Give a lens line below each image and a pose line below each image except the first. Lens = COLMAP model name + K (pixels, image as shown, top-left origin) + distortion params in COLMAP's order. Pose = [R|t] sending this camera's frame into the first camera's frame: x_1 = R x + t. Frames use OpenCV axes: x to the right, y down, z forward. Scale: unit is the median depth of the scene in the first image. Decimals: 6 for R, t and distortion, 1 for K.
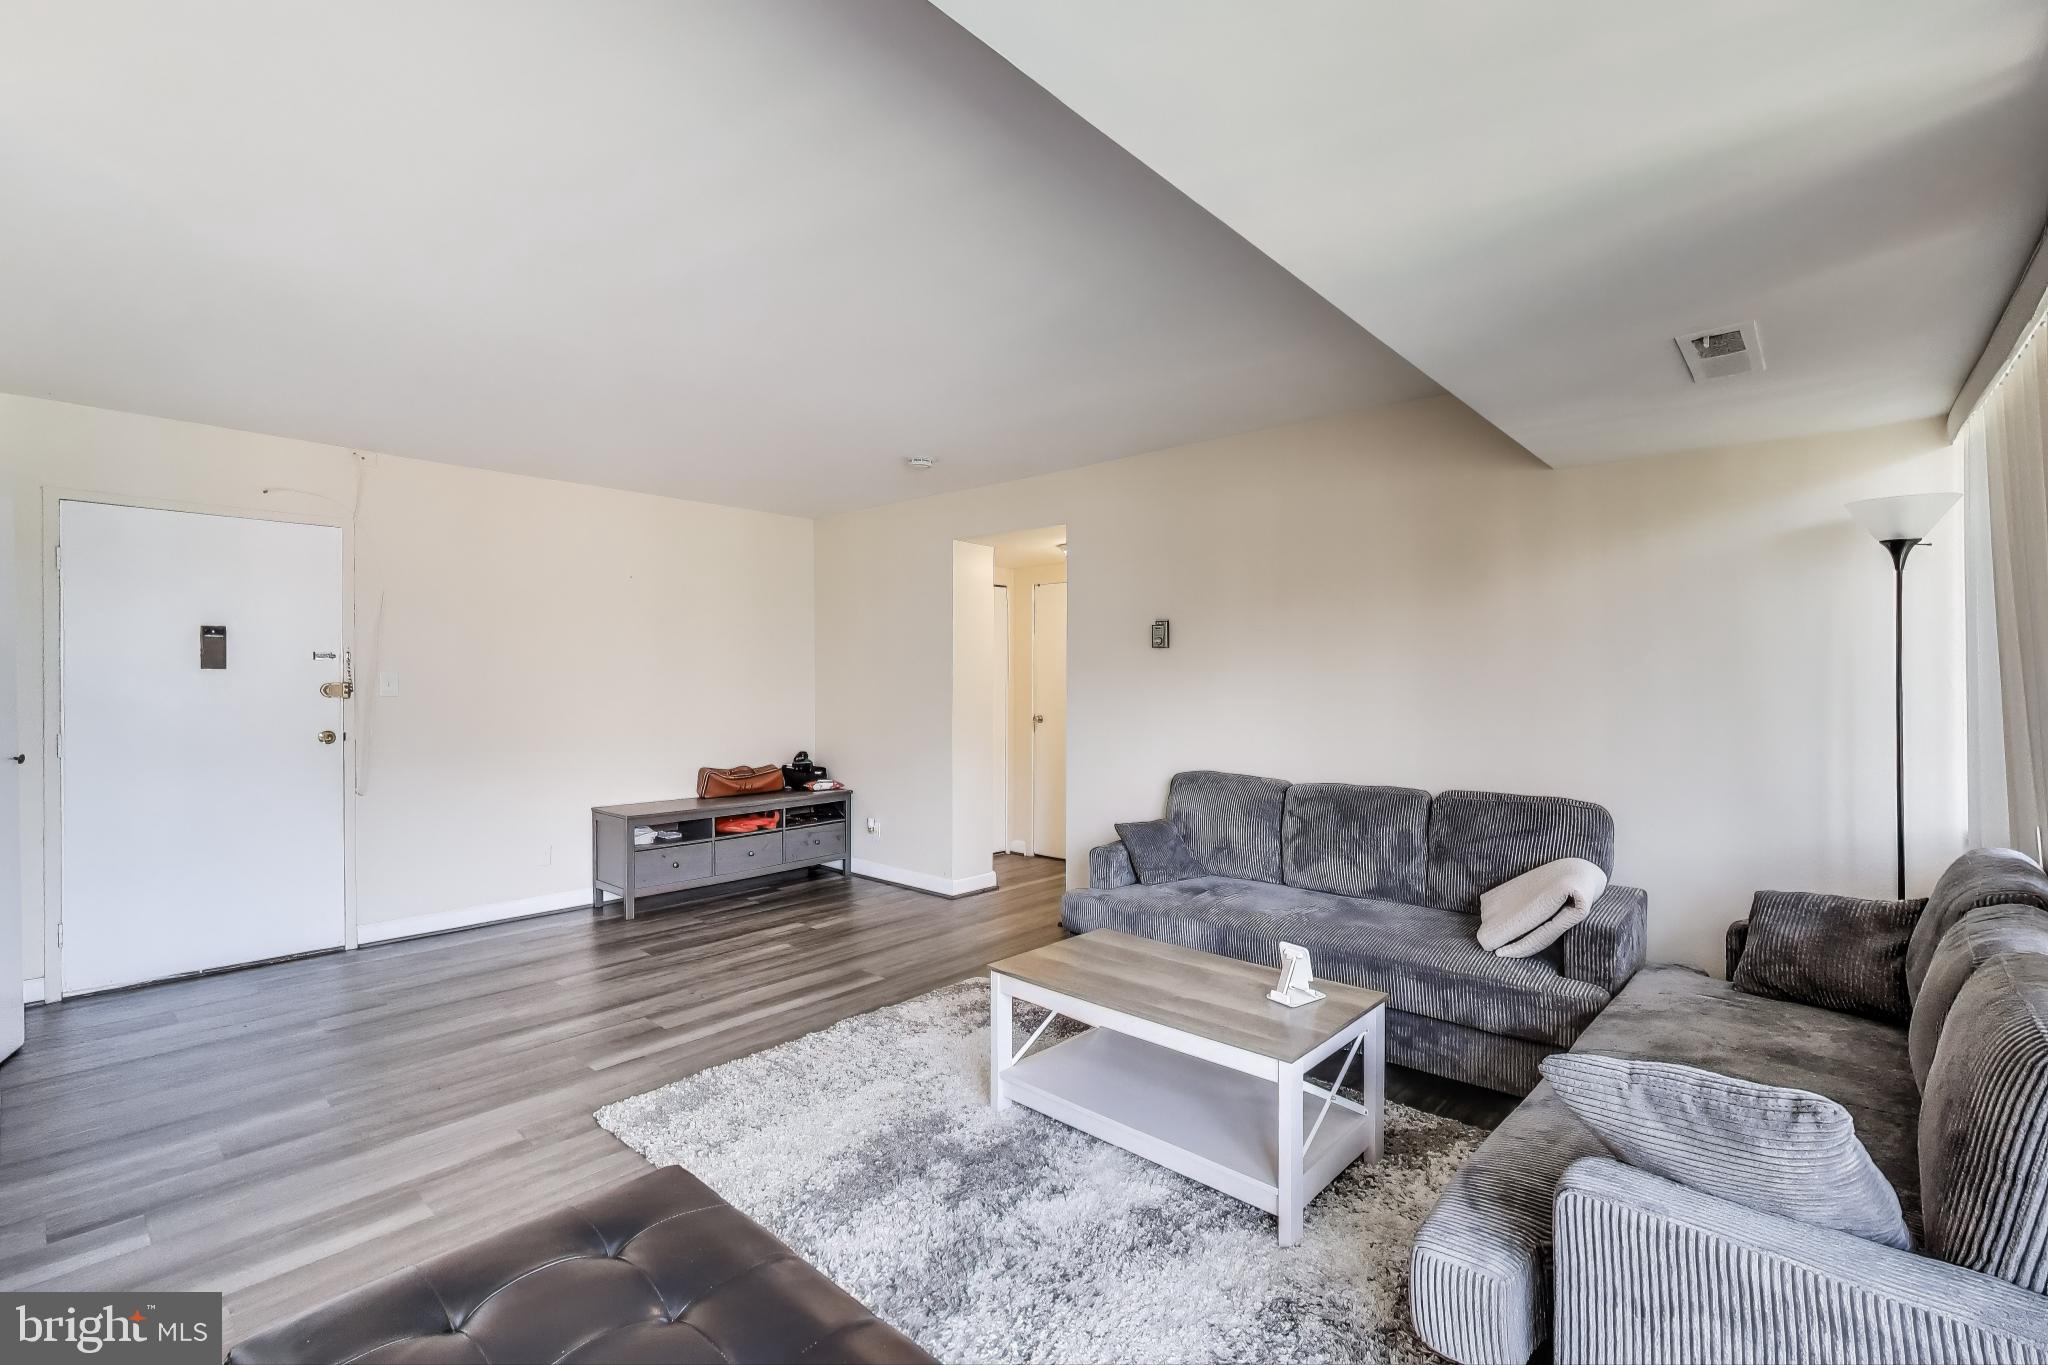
lens RADIAL K [[865.3, 0, 1024.0], [0, 865.3, 682.5], [0, 0, 1]] dist [0.000180, 0.000024]
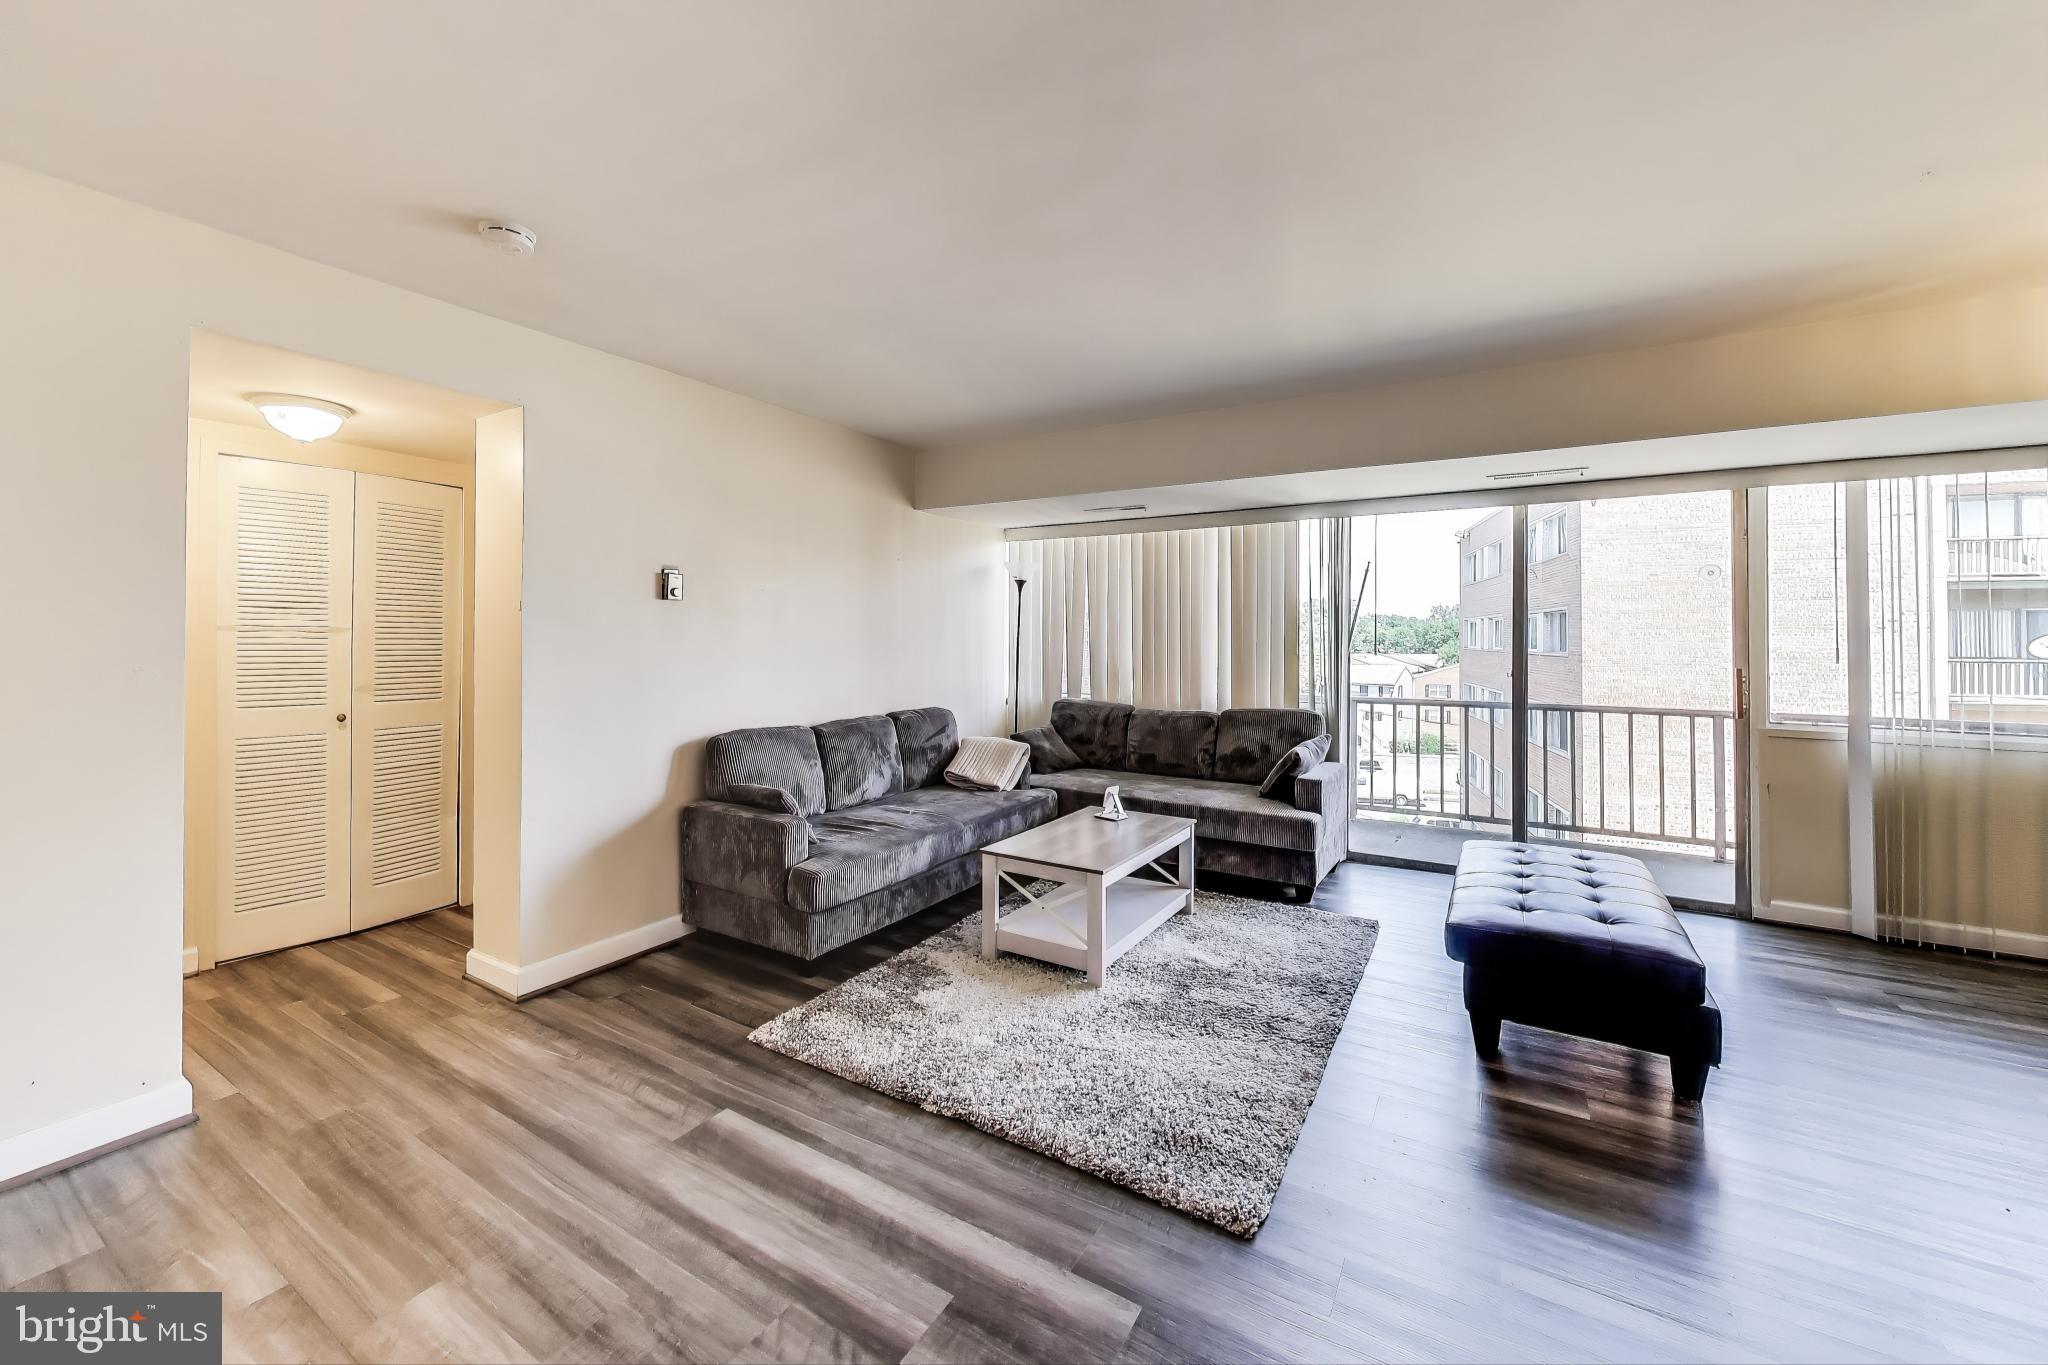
lens RADIAL K [[821.3, 0, 962.3], [0, 821.3, 620.9], [0, 0, 1]] dist [-0.003535, -0.000397]
pose [[-0.140327, 0.012044, 0.990032, -0.929330], [-0.003864, 0.999912, -0.012711, -0.014568], [-0.990098, -0.005610, -0.140269, 1.075603]]
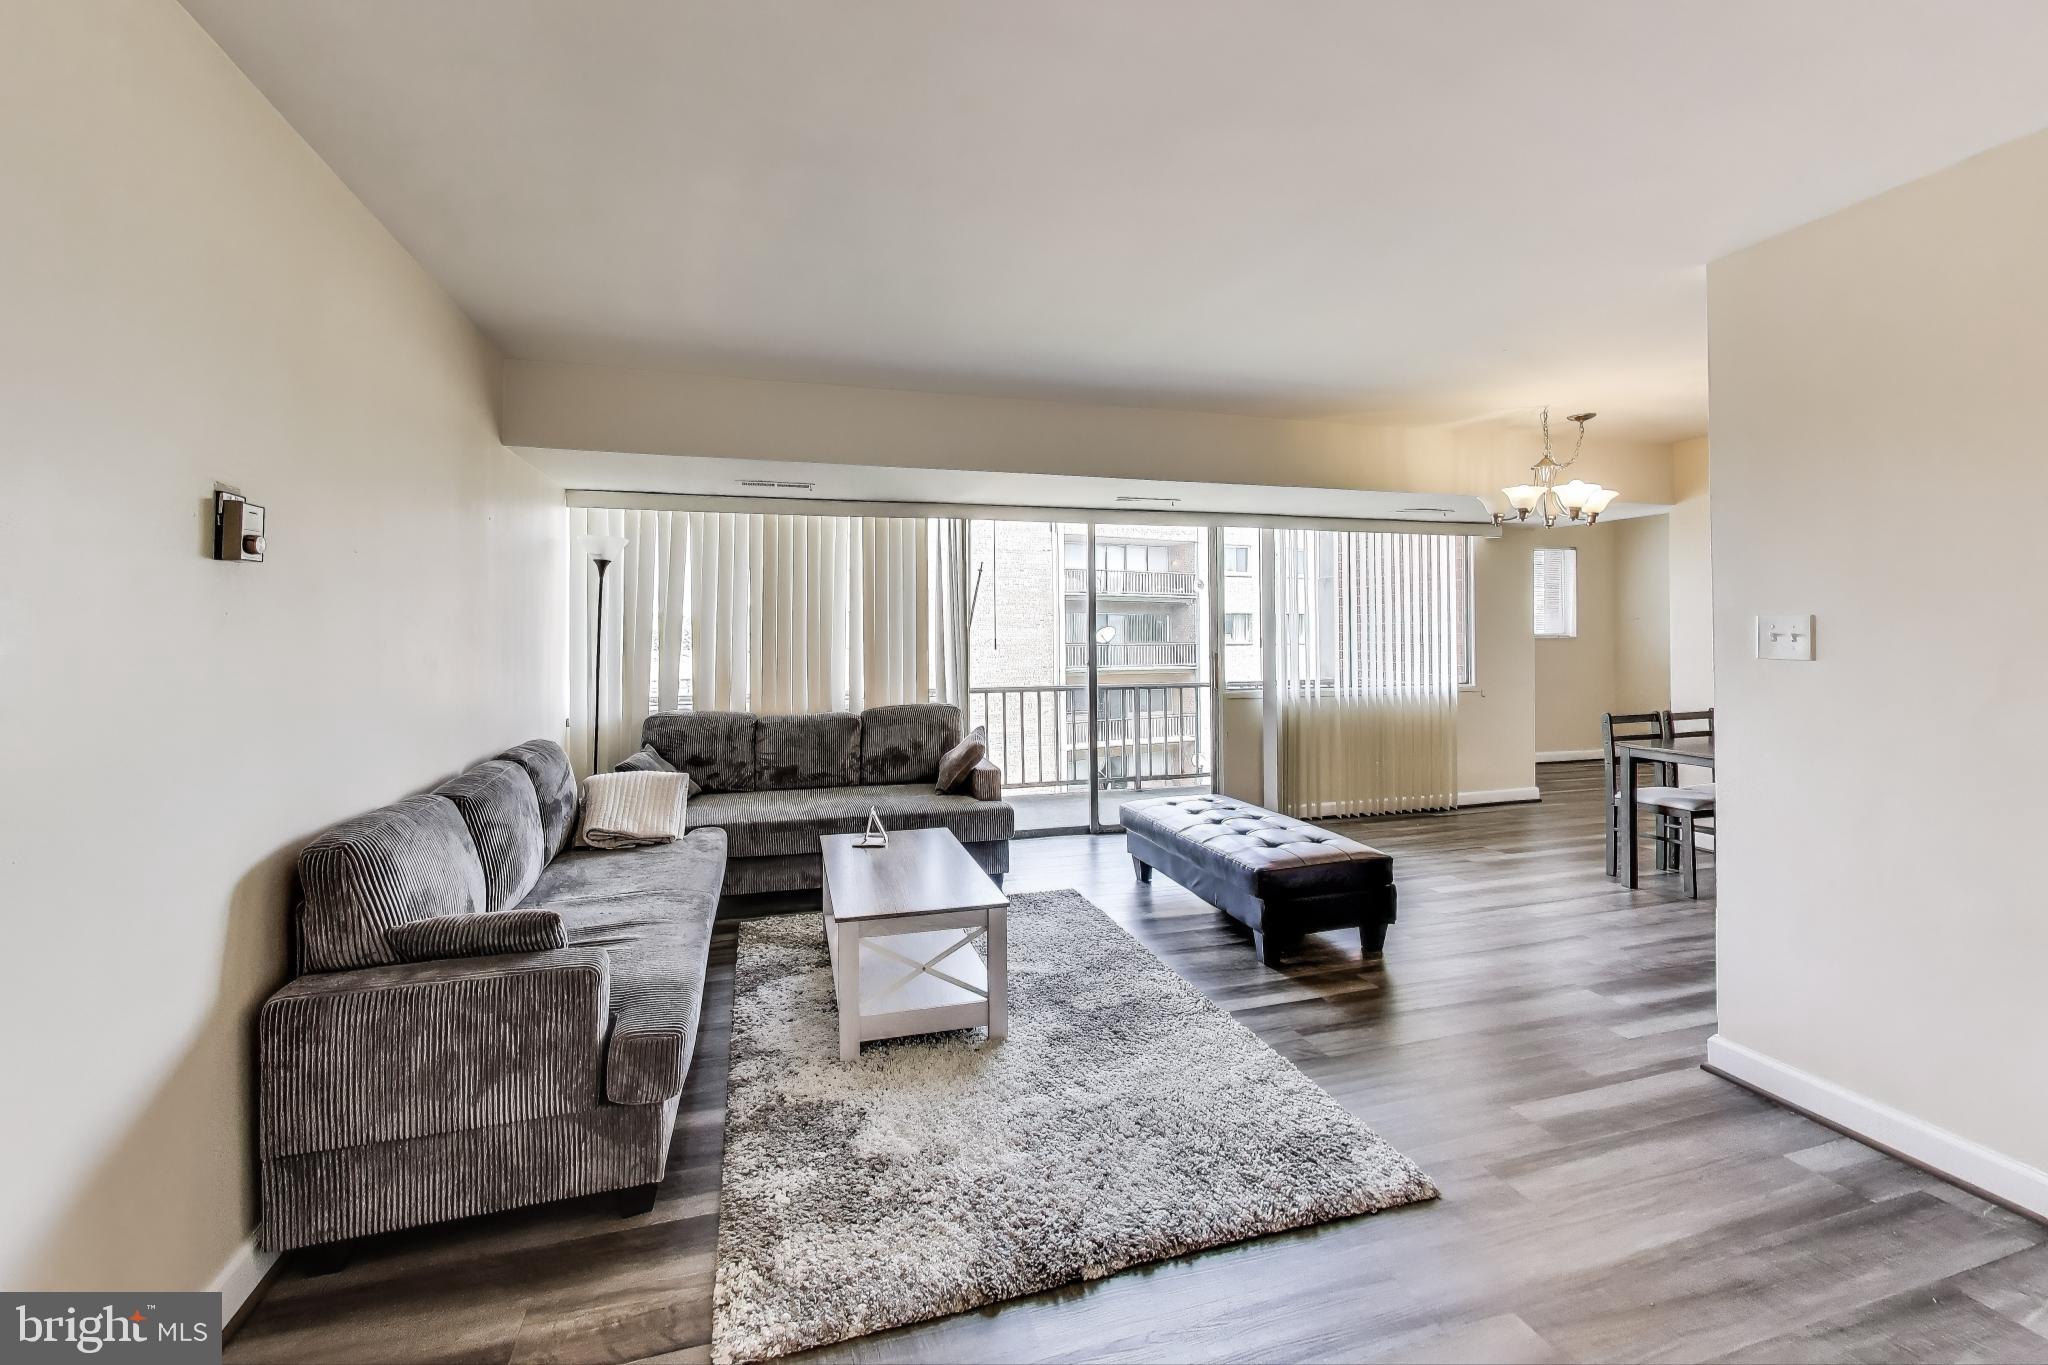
lens RADIAL K [[821.3, 0, 962.3], [0, 821.3, 620.9], [0, 0, 1]] dist [-0.003535, -0.000397]
pose [[-0.844504, 0.005418, 0.535521, -0.424773], [0.000417, 0.999955, -0.009459, -0.013506], [-0.535548, -0.007765, -0.844469, 1.494742]]
